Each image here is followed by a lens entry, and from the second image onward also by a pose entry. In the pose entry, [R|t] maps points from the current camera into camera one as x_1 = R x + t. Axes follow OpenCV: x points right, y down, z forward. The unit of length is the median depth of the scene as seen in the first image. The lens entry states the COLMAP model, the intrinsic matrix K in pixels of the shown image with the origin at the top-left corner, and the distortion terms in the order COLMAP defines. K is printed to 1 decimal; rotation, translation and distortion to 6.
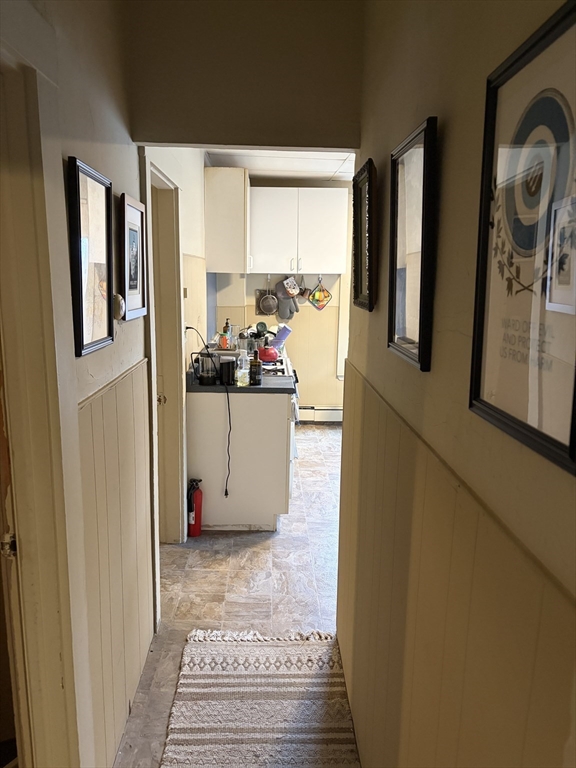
lens RADIAL K [[576.6, 0, 286.2], [0, 576.6, 395.8], [0, 0, 1]] dist [0.034991, -0.009065]
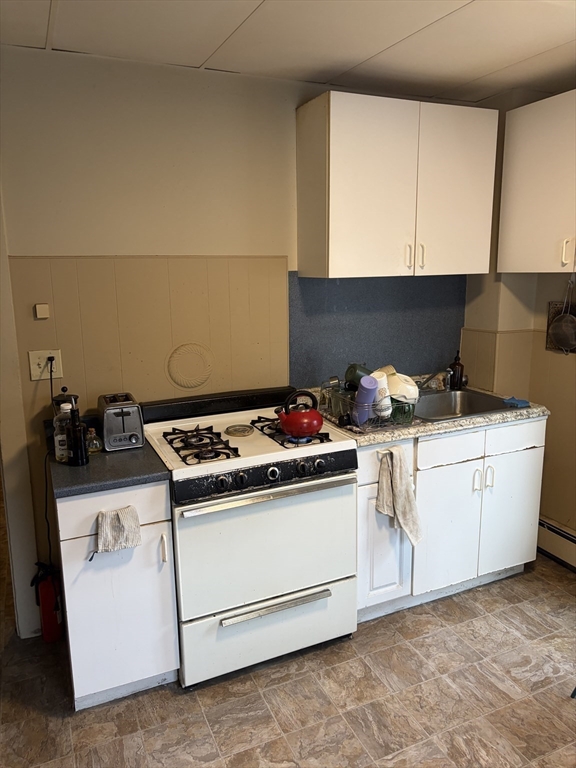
lens RADIAL K [[576.6, 0, 286.2], [0, 576.6, 395.8], [0, 0, 1]] dist [0.034991, -0.009065]
pose [[0.365203, 0.191667, -0.910983, 0.428480], [-0.169505, 0.975908, 0.137374, -0.161376], [0.915366, 0.104247, 0.388893, 0.712901]]
